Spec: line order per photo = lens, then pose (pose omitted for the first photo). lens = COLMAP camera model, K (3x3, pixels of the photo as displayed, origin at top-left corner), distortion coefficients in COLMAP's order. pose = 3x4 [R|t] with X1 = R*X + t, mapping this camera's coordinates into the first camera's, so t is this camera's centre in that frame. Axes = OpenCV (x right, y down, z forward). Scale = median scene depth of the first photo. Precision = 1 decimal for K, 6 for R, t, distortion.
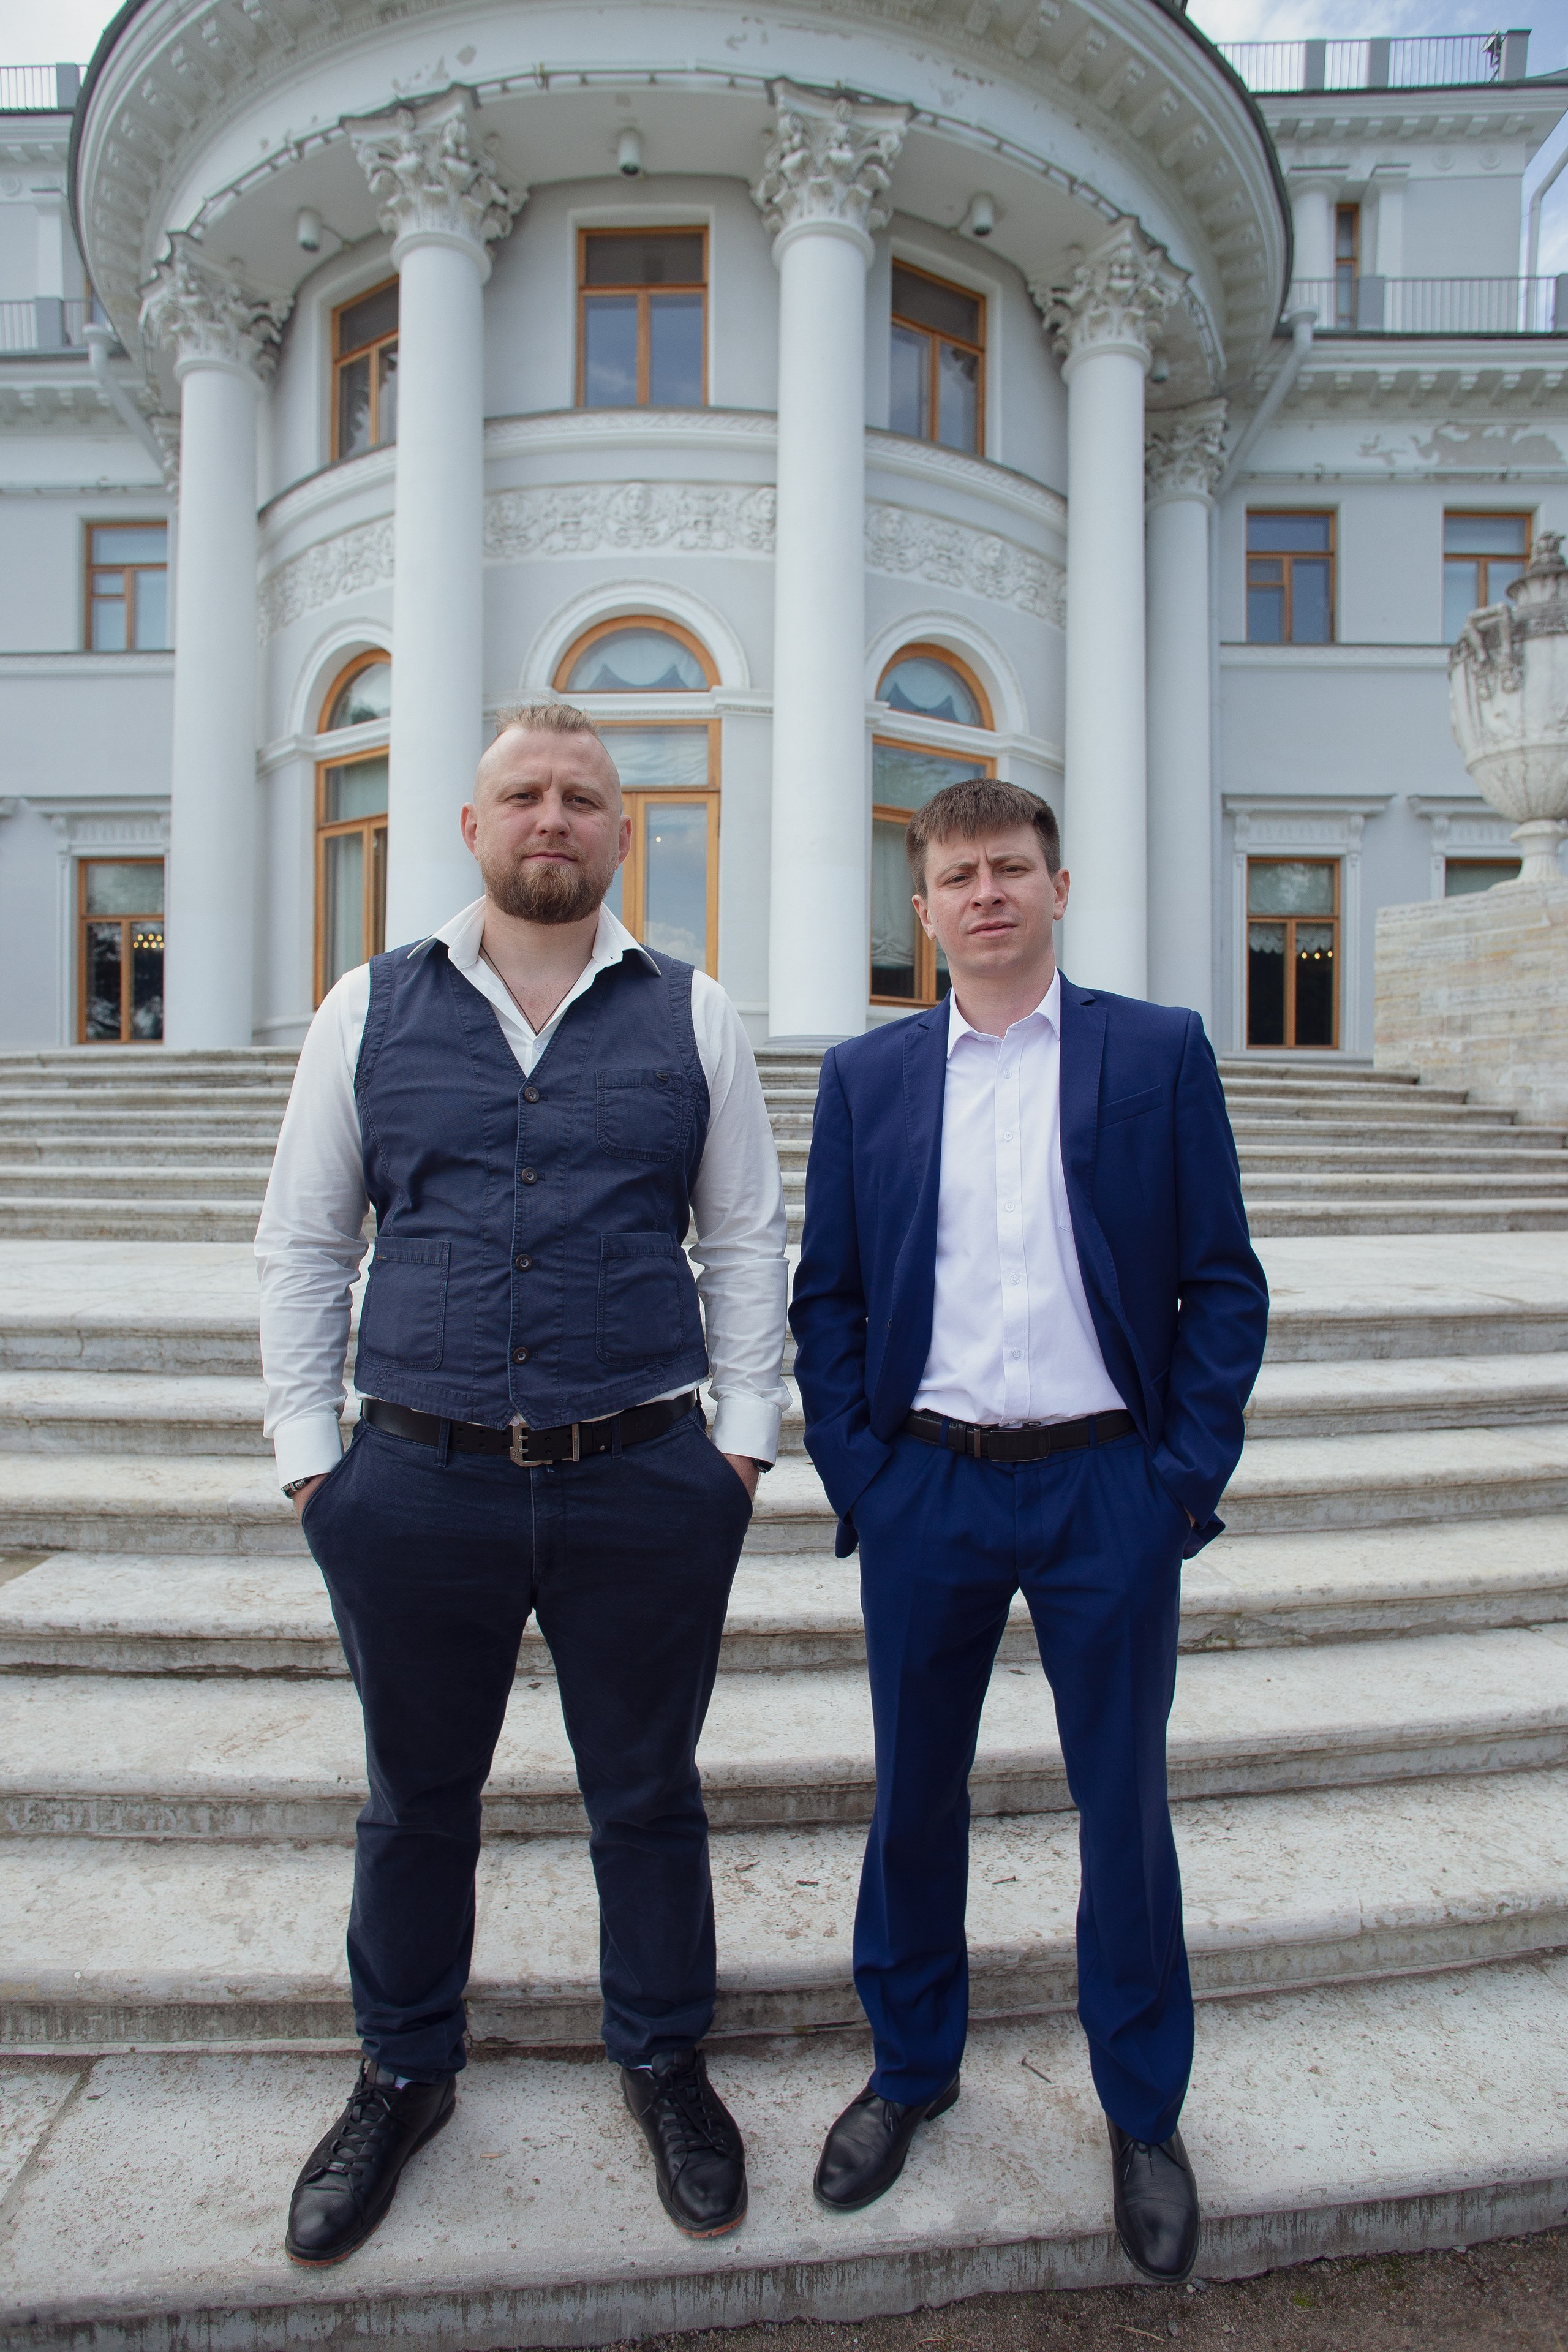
lens RADIAL K [[1353.7, 0, 779.4], [0, 1353.7, 1171.8], [0, 0, 1]] dist [-0.071321, 0.049979]
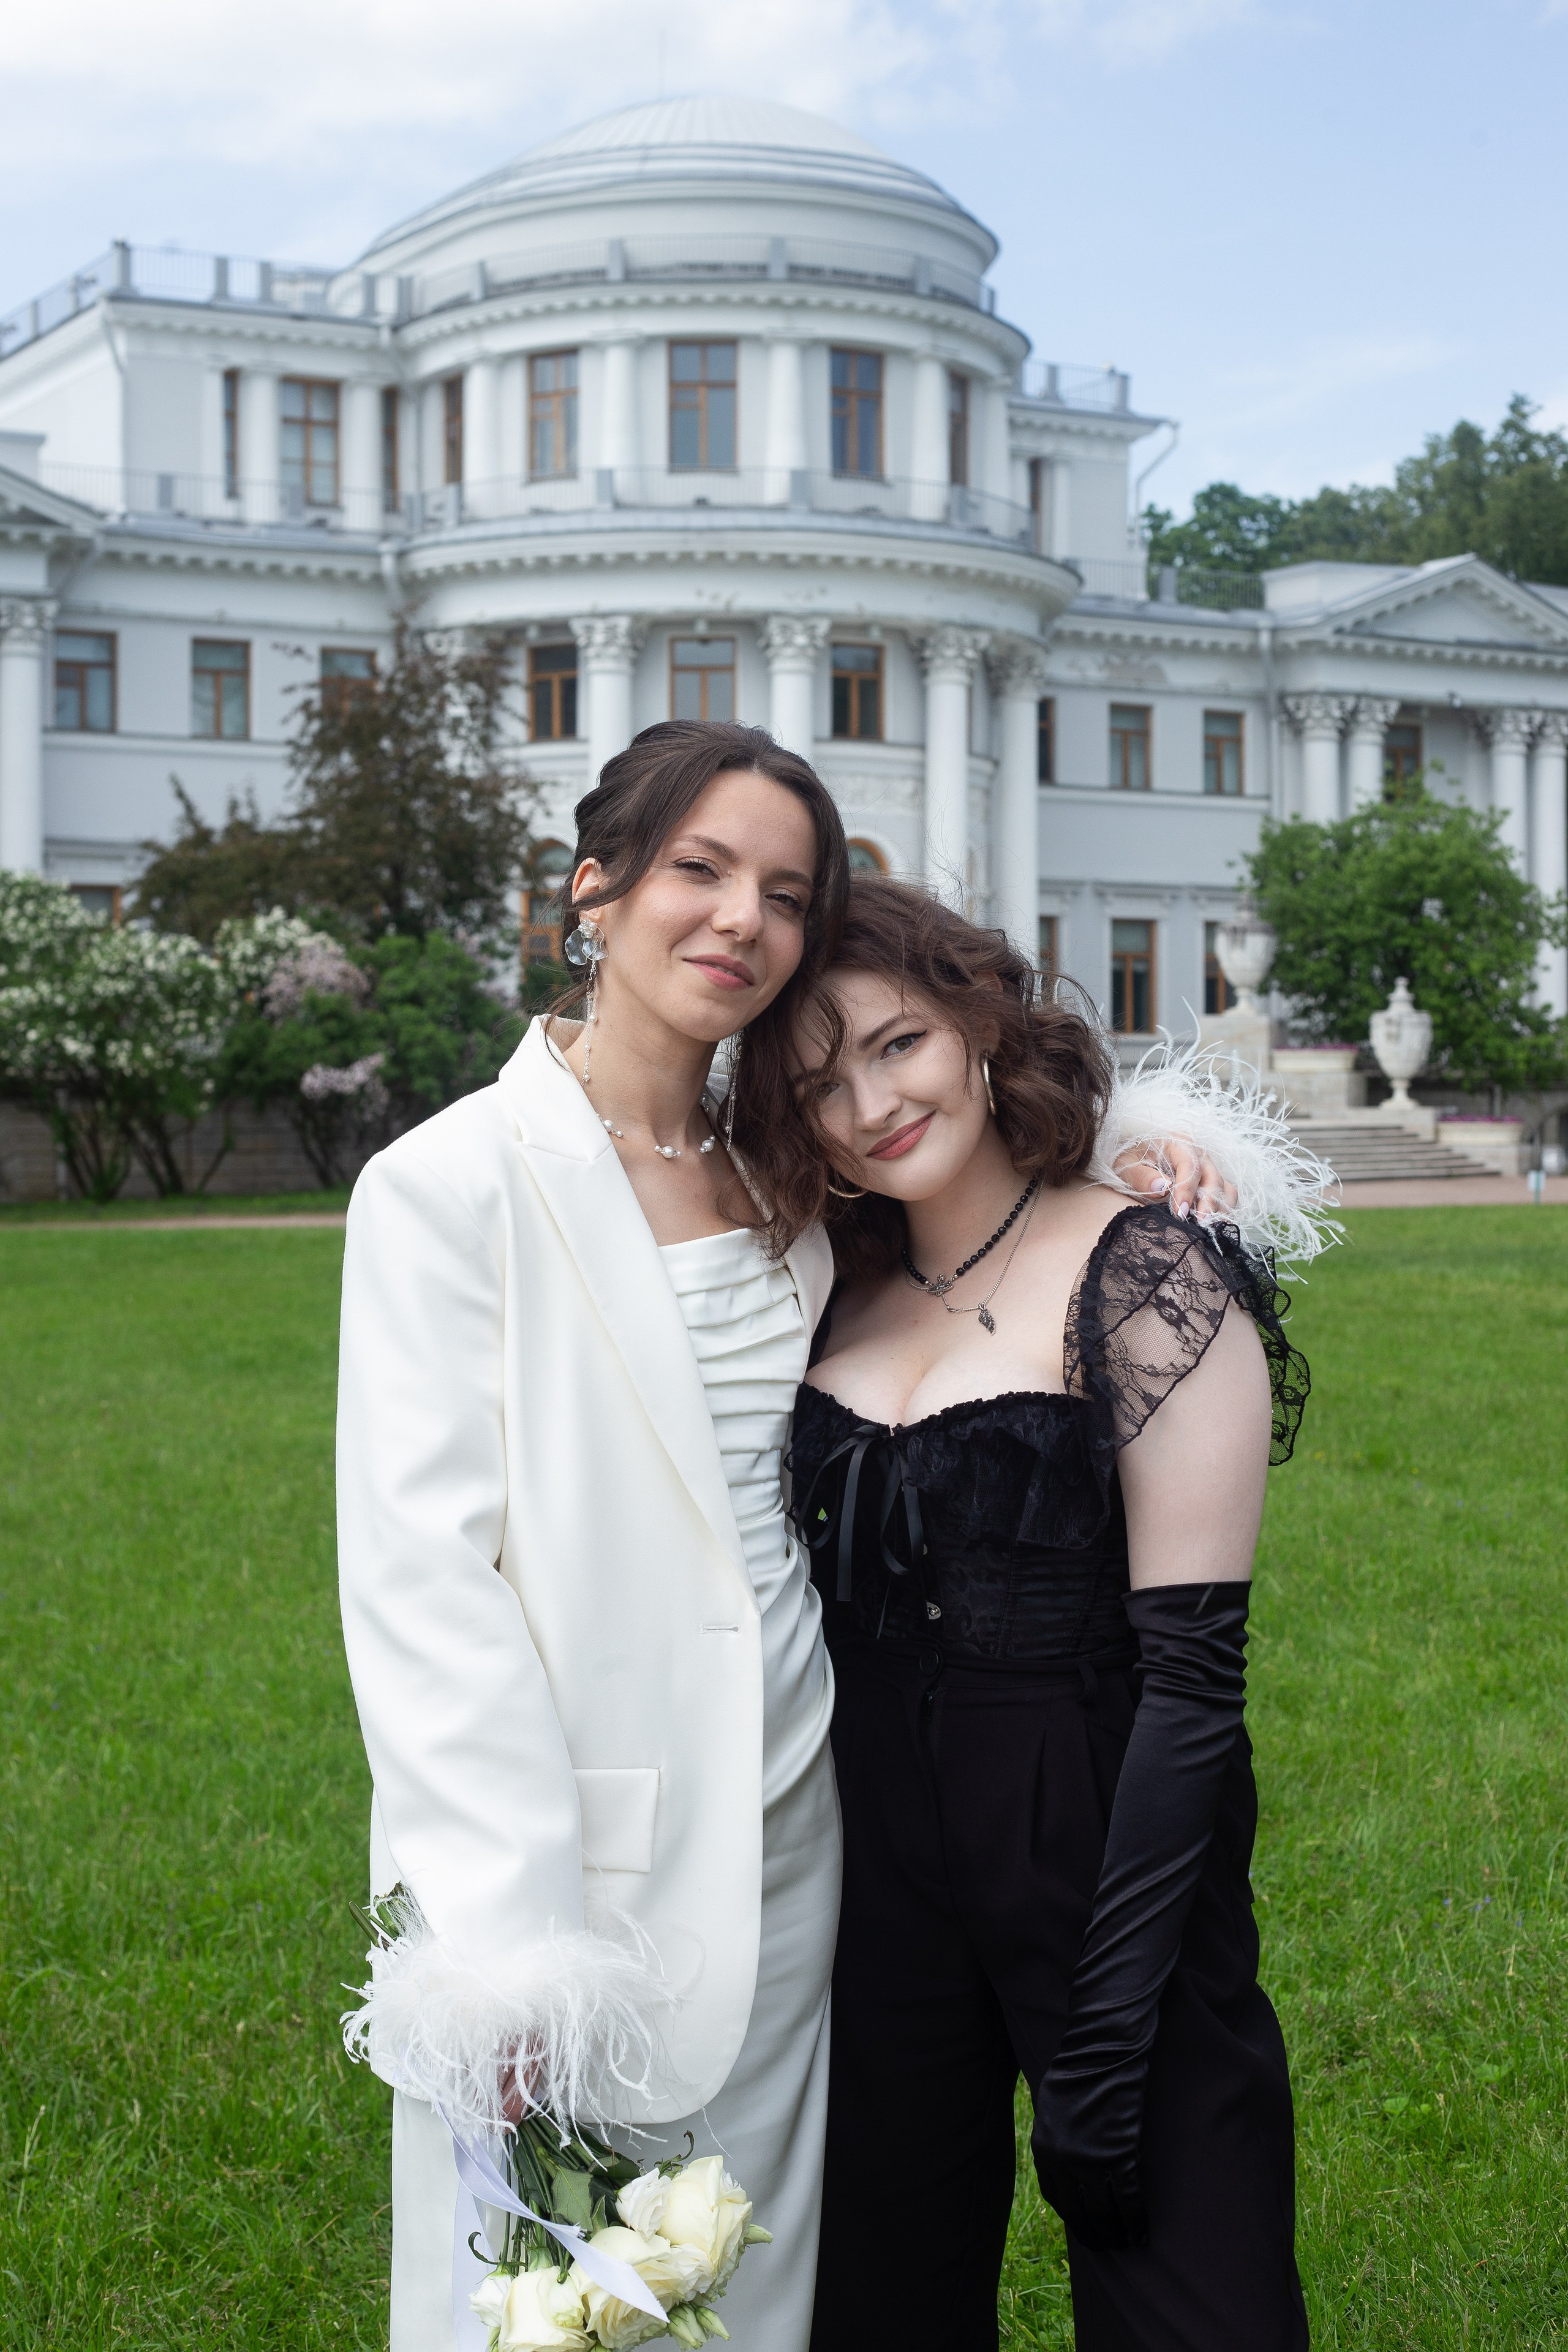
lens RADIAL K [[3402.7, 0, 781.6], [0, 3402.7, 1181.3], [0, 0, 1]] dist [-0.083717, -0.093622]
pose [[0.844112, -0.022240, 0.535705, -2.915202], [0.014167, 0.999716, 0.019180, 0.004929], [-0.535979, -0.008600, 0.844187, -3.236108]]
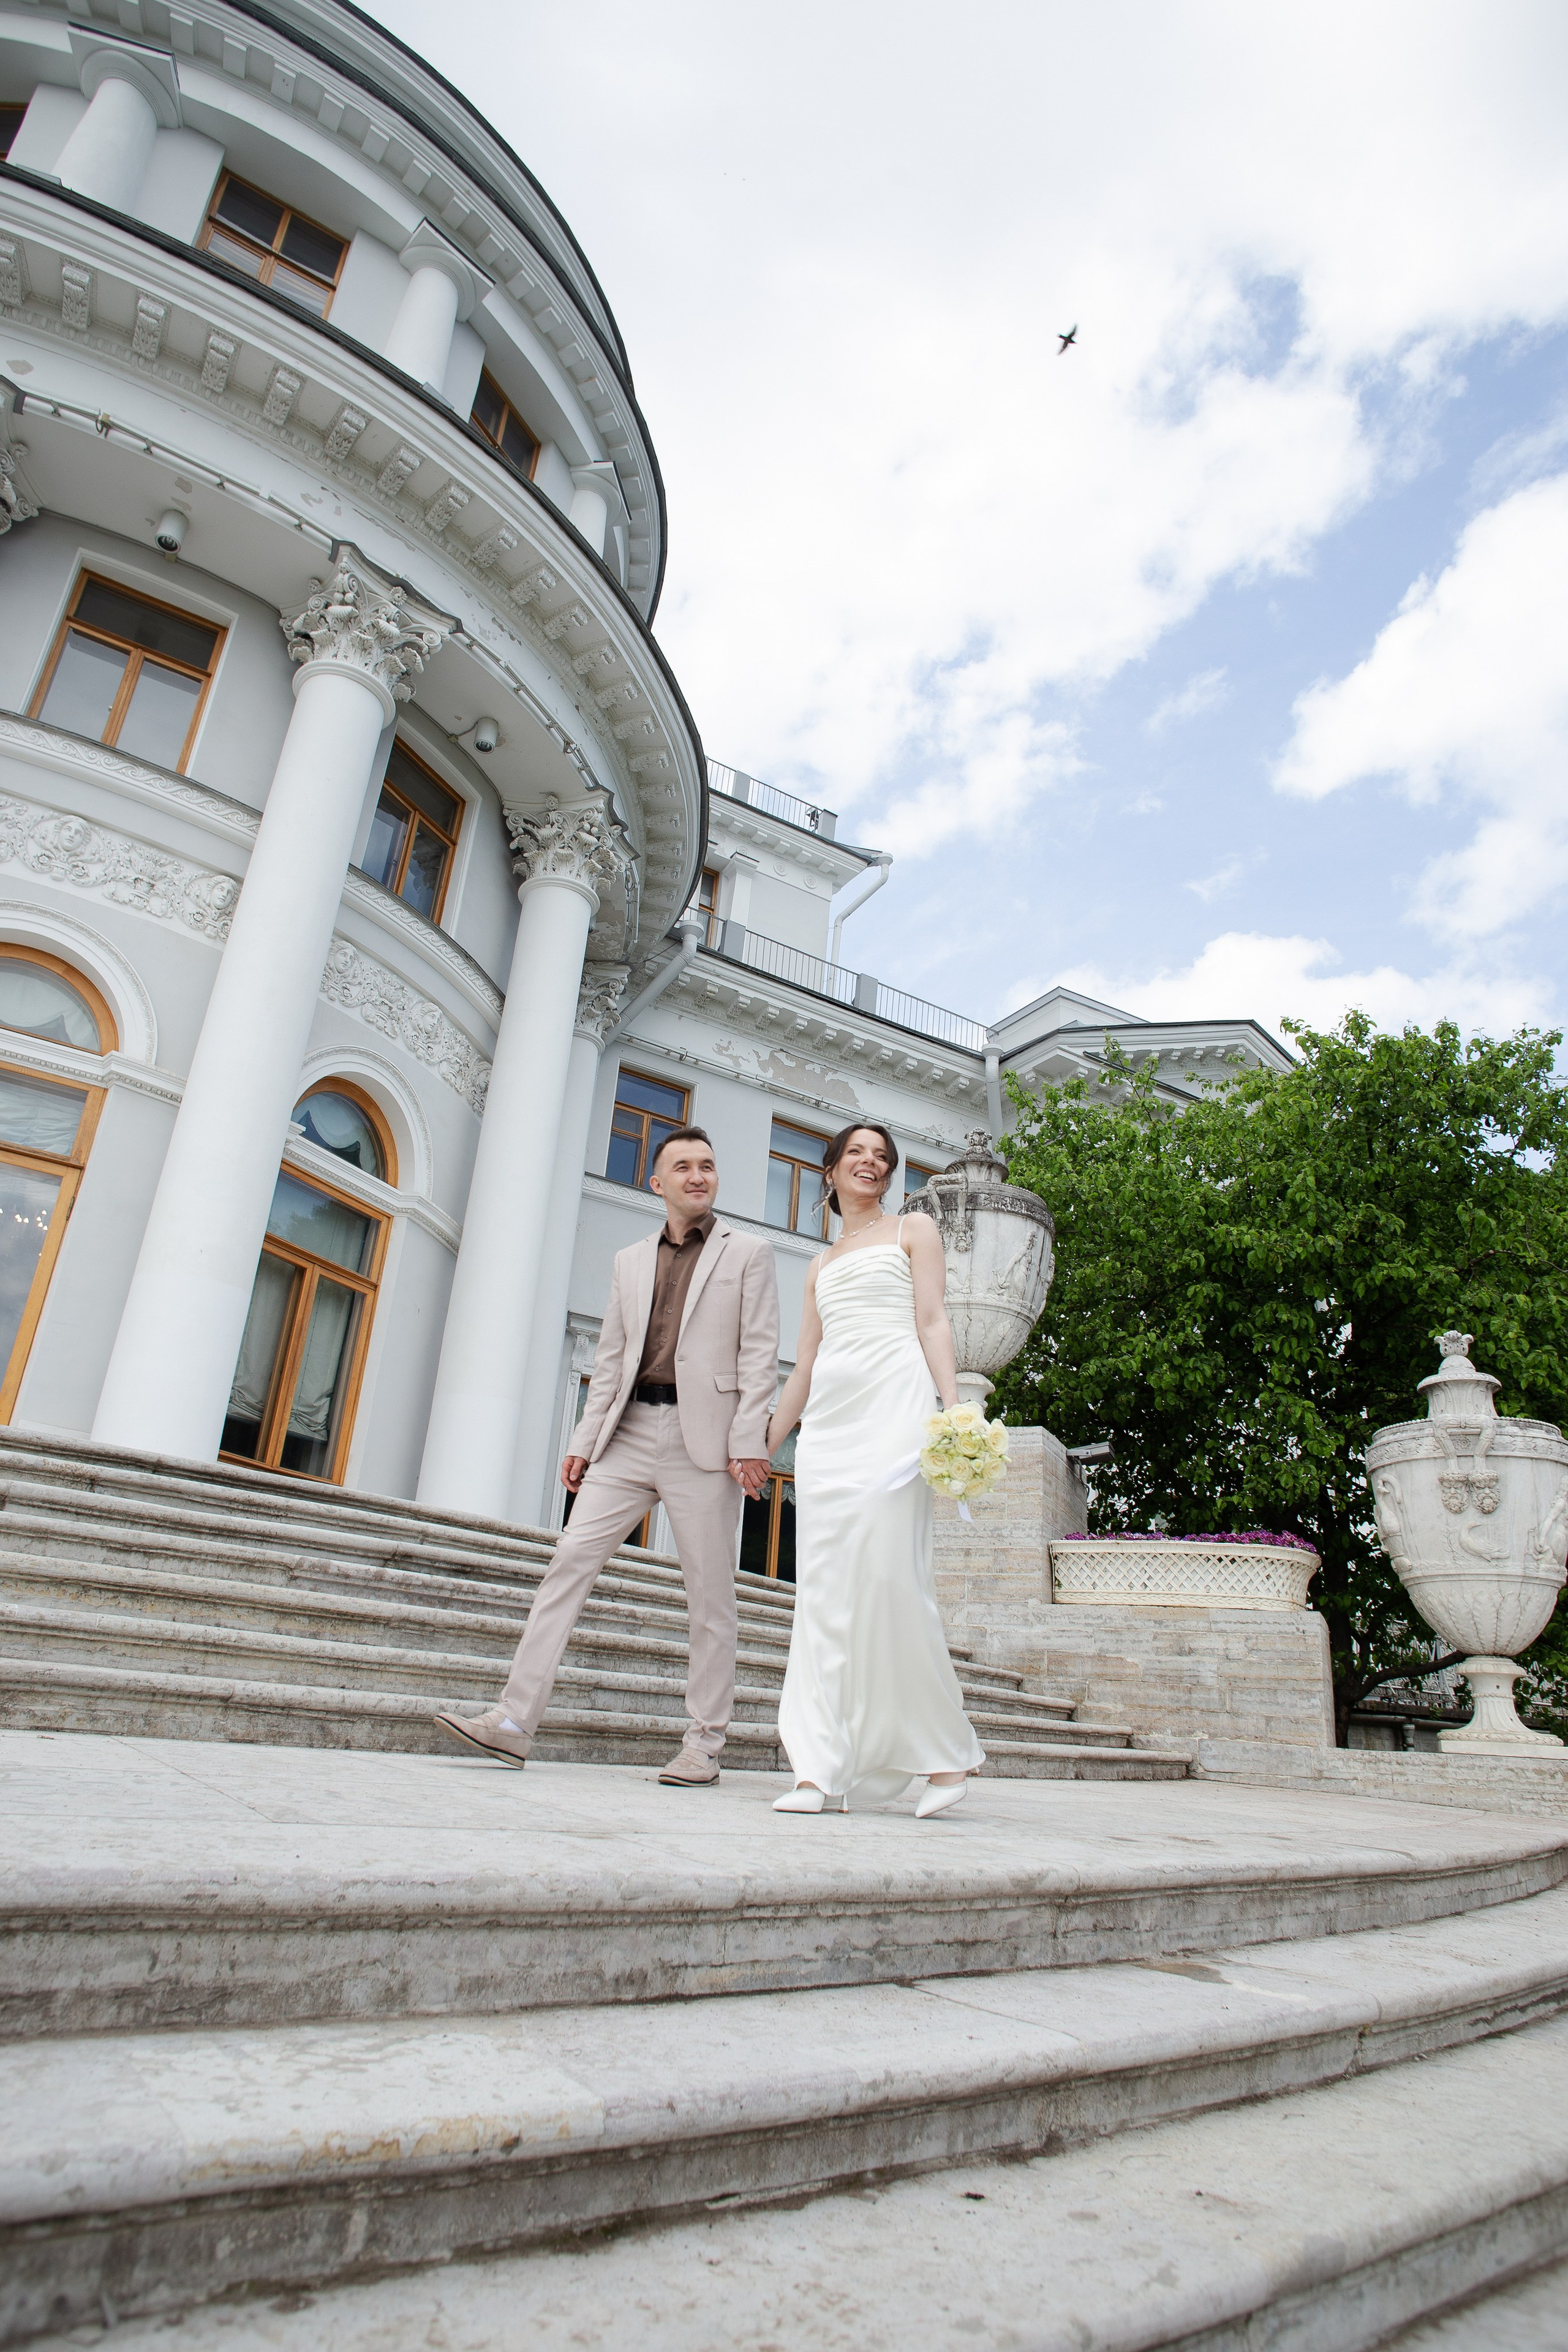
lens RADIAL K [[1346.2, 0, 779.9], [0, 1346.2, 1175.5], [0, 0, 1]] dist [-0.076283, 0.054619]
pose [[0.828795, 0.262287, 0.494272, -0.087971], [-0.057327, 0.918488, -0.391273, 0.014734], [-0.556609, 0.295949, 0.776274, 0.129427]]
